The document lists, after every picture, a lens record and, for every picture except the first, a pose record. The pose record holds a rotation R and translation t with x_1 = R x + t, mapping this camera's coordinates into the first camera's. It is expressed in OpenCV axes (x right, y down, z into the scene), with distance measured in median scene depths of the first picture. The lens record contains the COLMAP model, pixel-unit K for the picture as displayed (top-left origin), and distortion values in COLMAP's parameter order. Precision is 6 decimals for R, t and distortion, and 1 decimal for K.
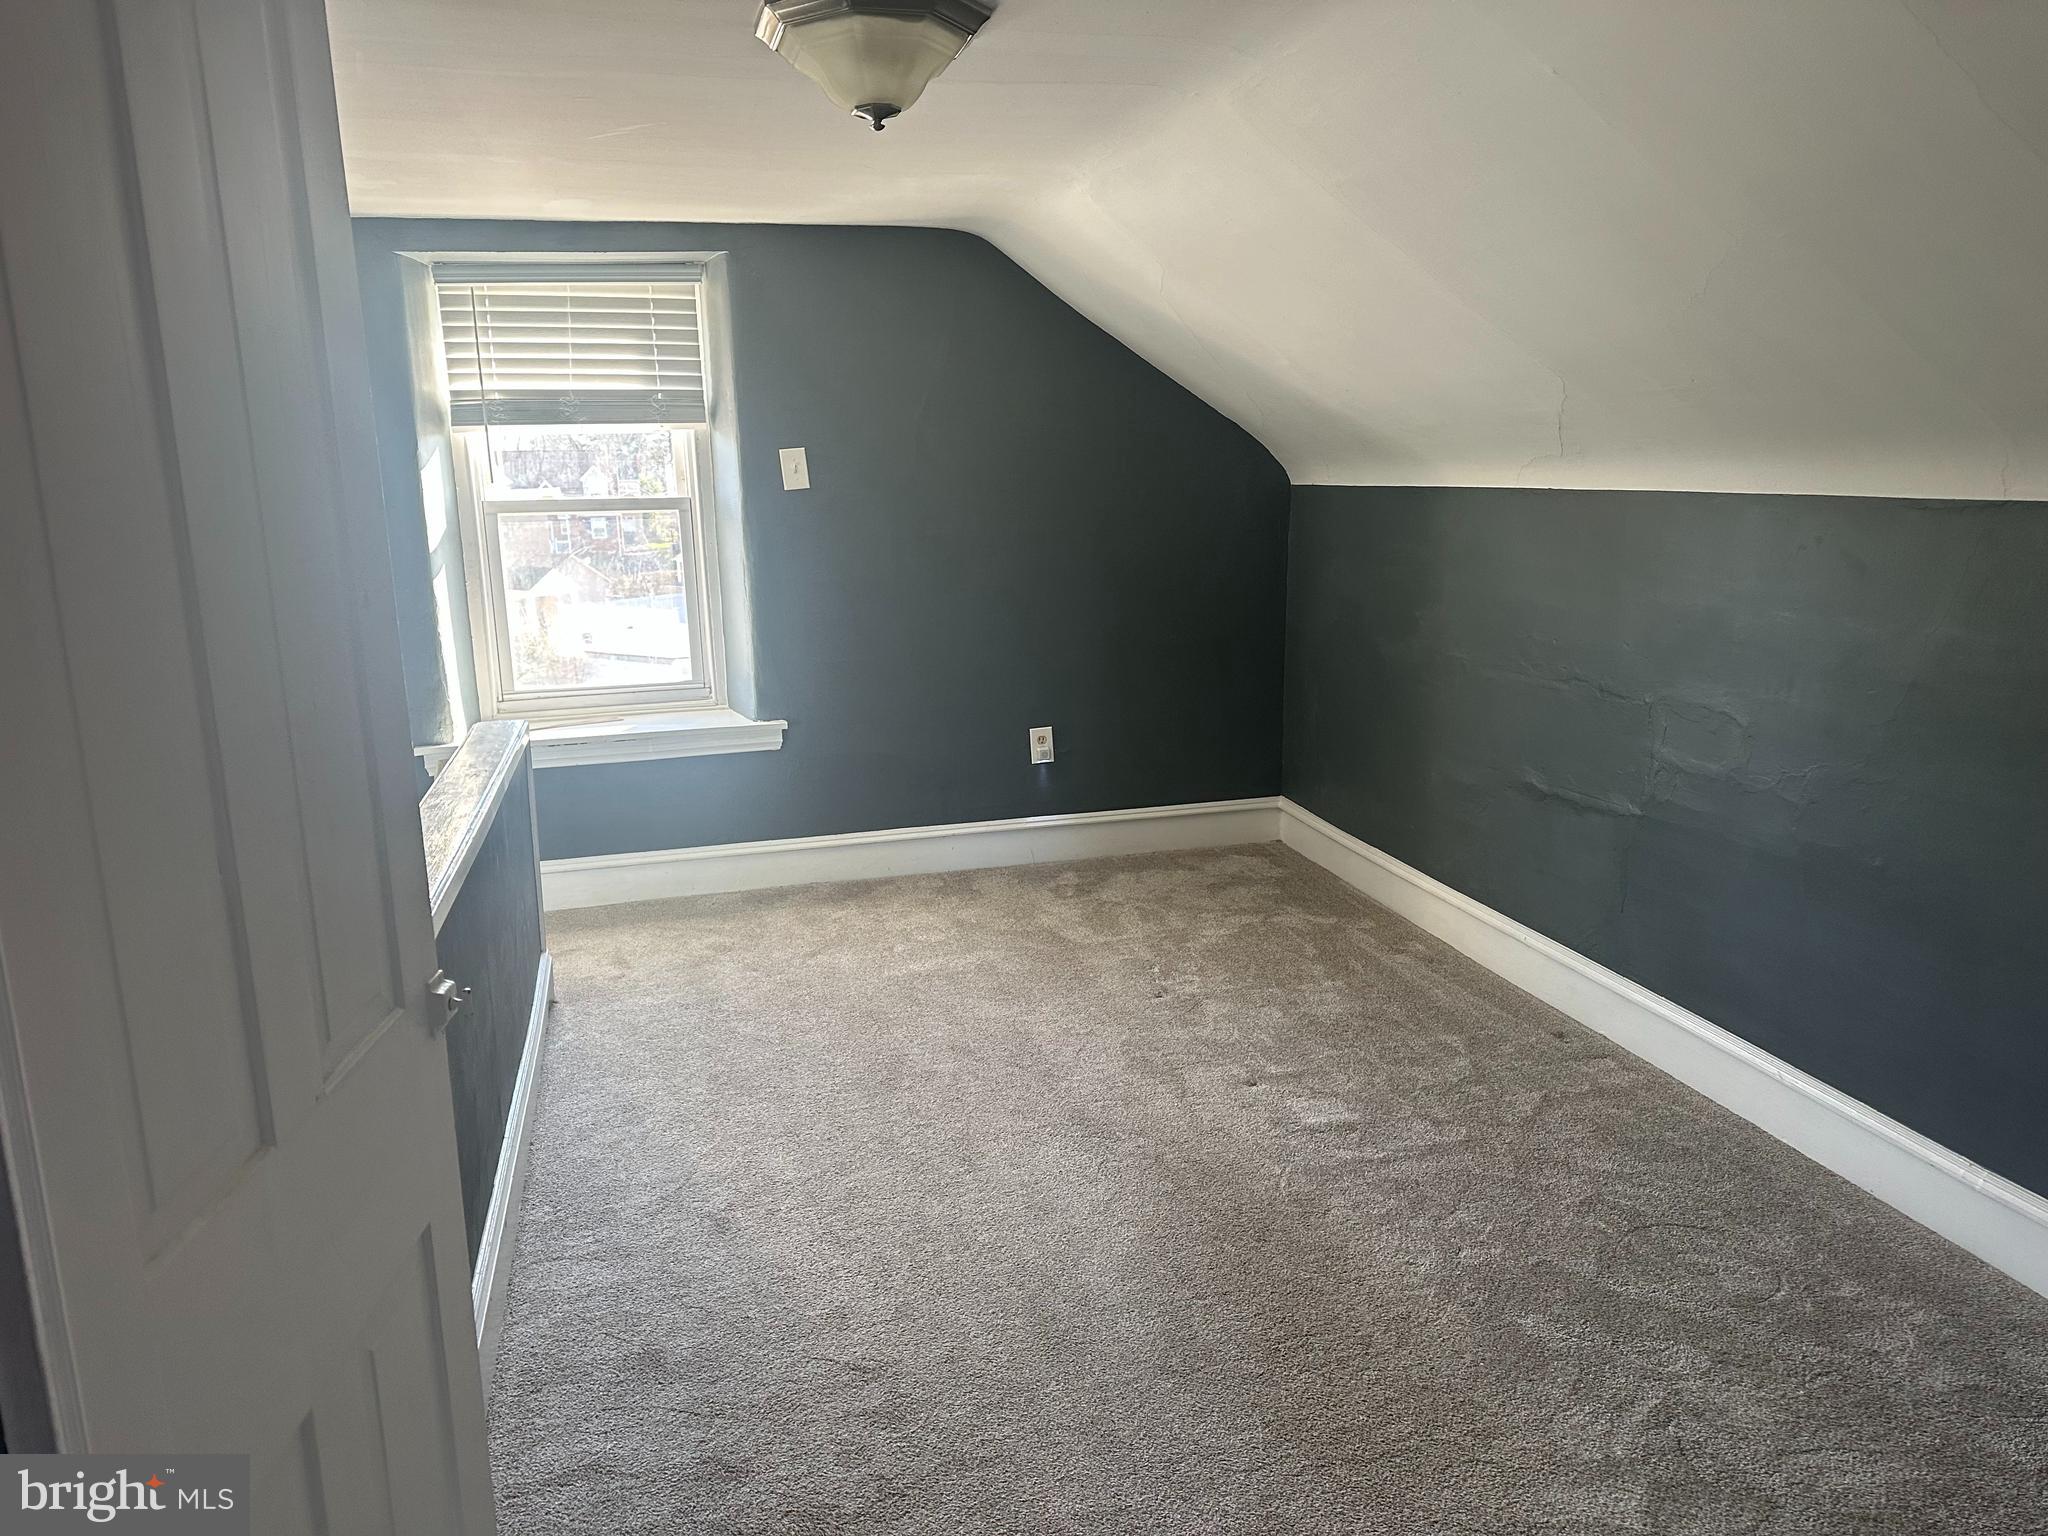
lens RADIAL K [[1430.8, 0, 1022.1], [0, 1430.8, 766.0], [0, 0, 1]] dist [0.026052, -0.024069]
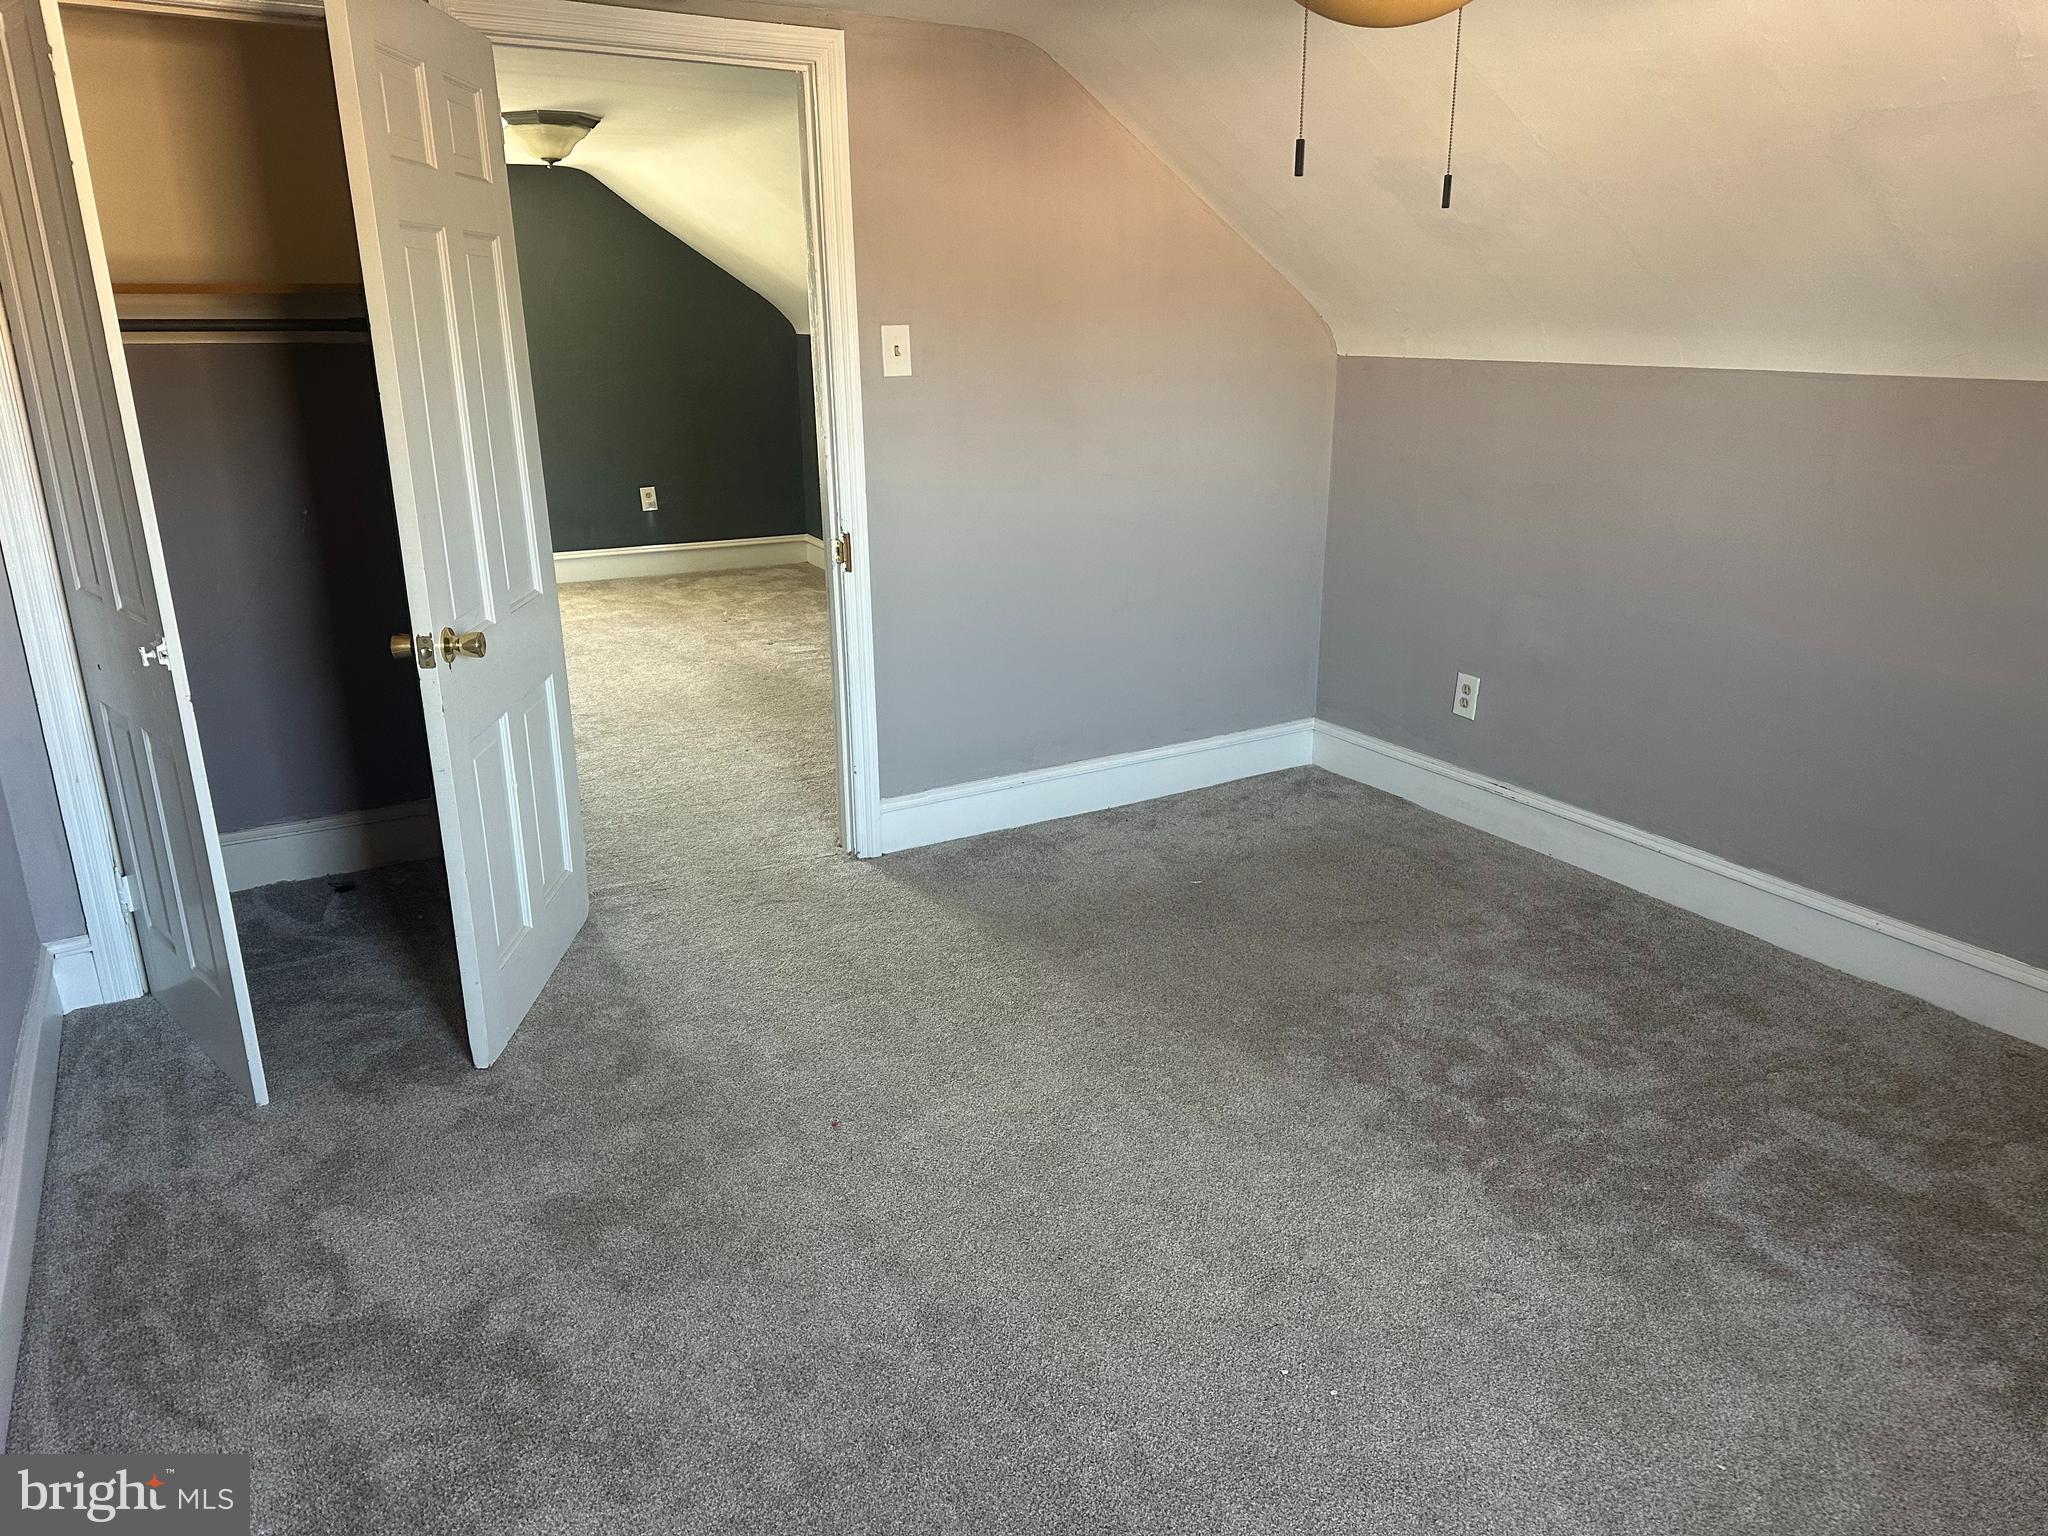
lens RADIAL K [[1430.8, 0, 1031.8], [0, 1430.8, 773.9], [0, 0, 1]] dist [0.026052, -0.024069]
pose [[0.962013, -0.072192, 0.263287, -0.020496], [0.044007, 0.992798, 0.111428, 0.143209], [-0.269435, -0.095609, 0.958261, -0.741942]]
